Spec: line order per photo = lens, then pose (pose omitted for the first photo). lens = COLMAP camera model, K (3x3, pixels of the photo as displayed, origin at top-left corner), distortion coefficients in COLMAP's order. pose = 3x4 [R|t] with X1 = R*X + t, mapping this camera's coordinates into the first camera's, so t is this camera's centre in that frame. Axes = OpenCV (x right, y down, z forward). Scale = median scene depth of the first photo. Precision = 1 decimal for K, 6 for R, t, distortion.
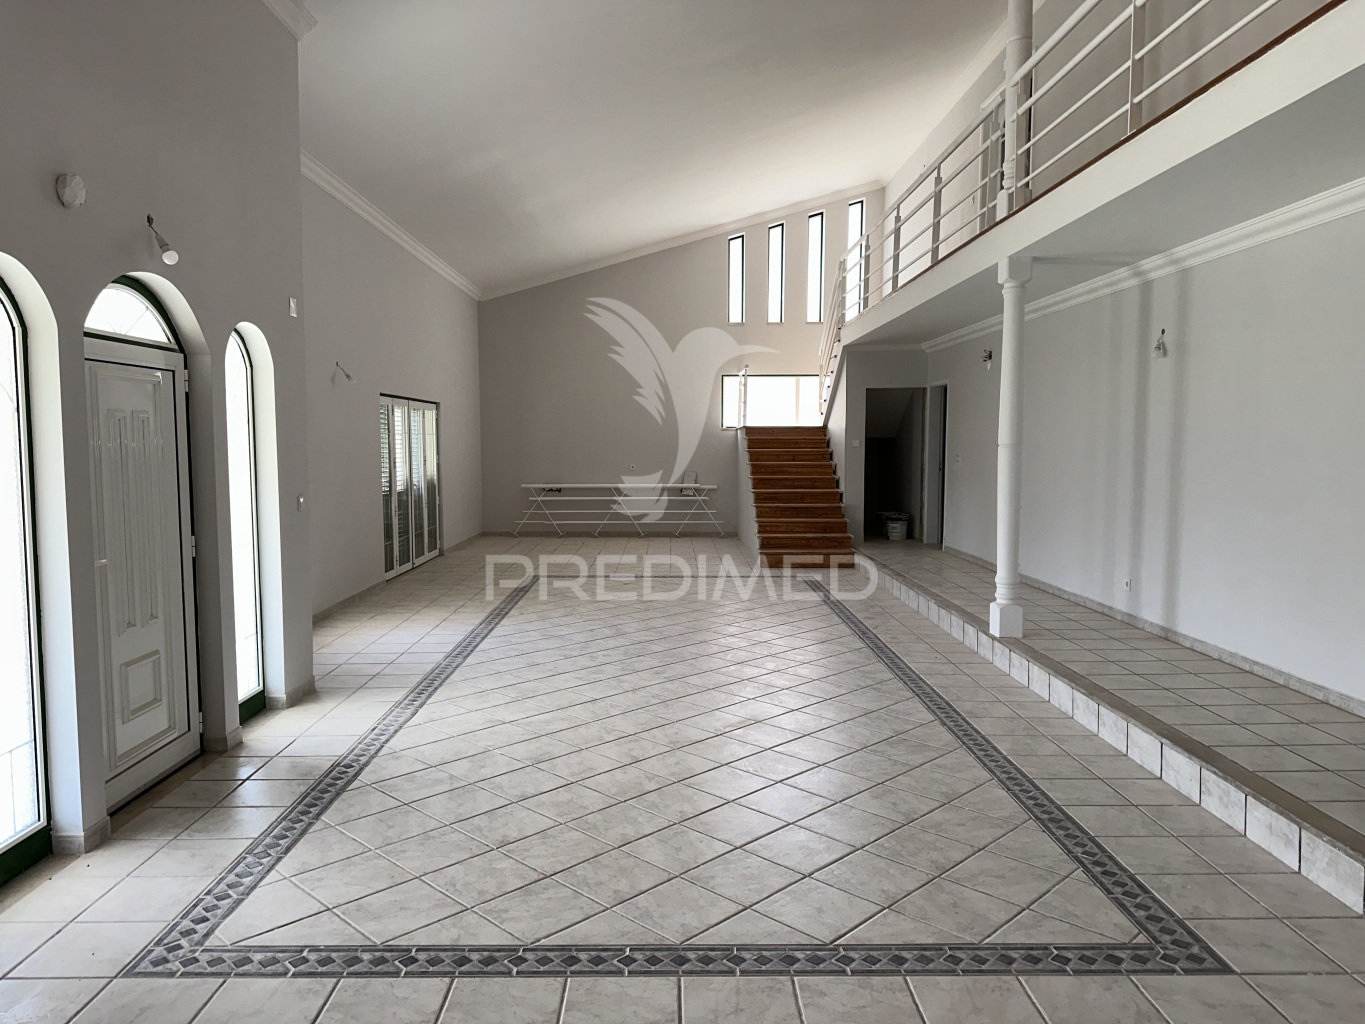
lens RADIAL K [[957.9, 0, 680.7], [0, 957.9, 525.0], [0, 0, 1]] dist [0.062763, -0.064360]
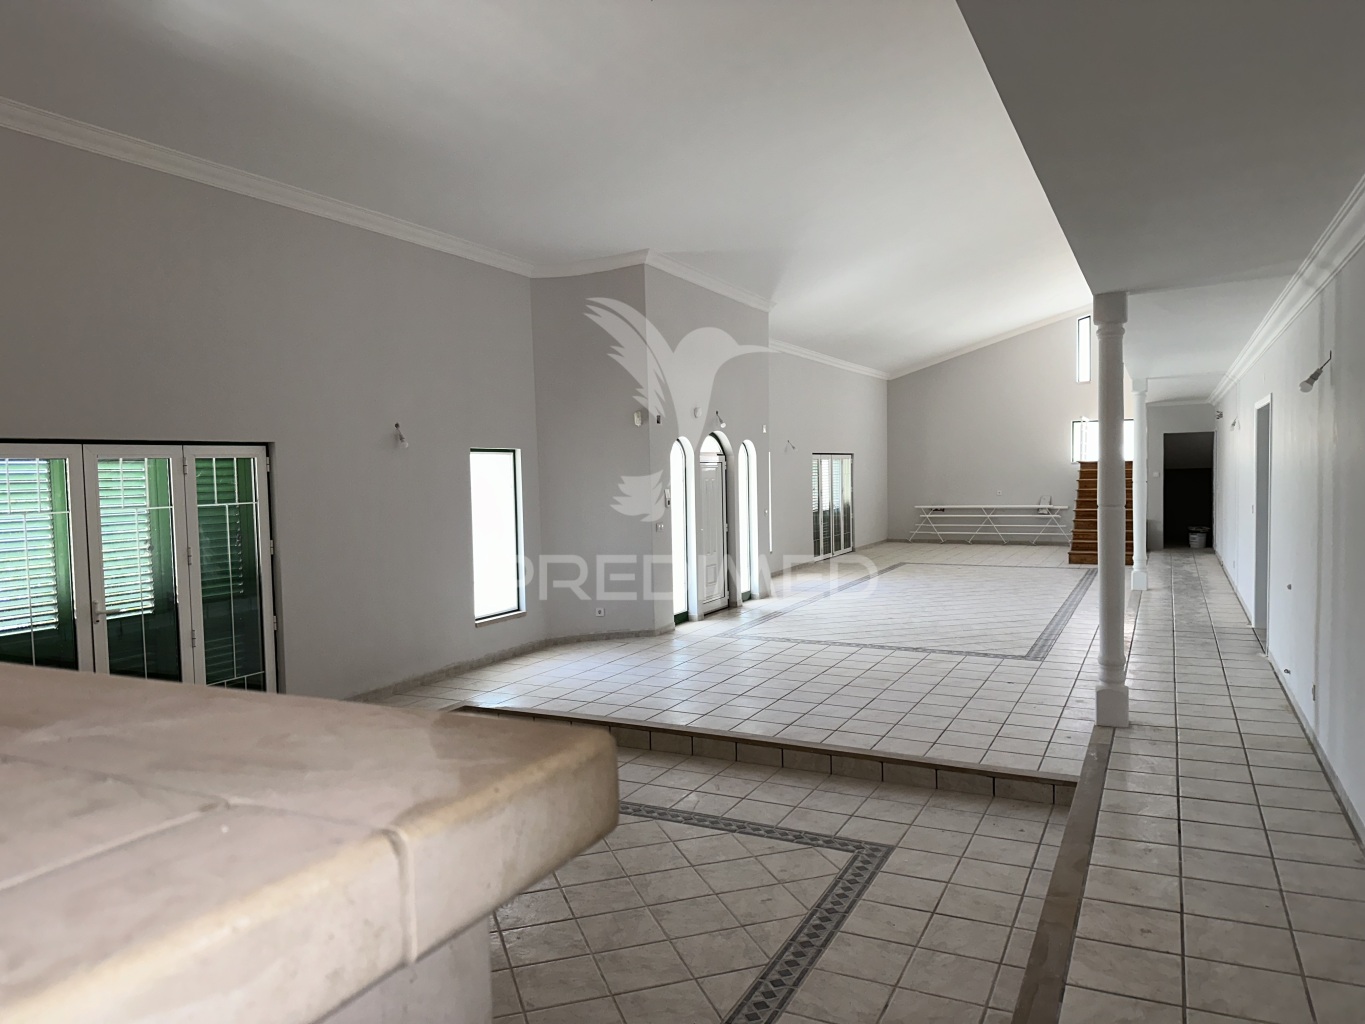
lens RADIAL K [[957.9, 0, 680.8], [0, 957.9, 511.8], [0, 0, 1]] dist [0.062763, -0.064360]
pose [[0.888180, -0.000475, -0.459496, 0.247503], [-0.017426, 0.999245, -0.034716, 0.029777], [0.459166, 0.038841, 0.887501, -0.582052]]
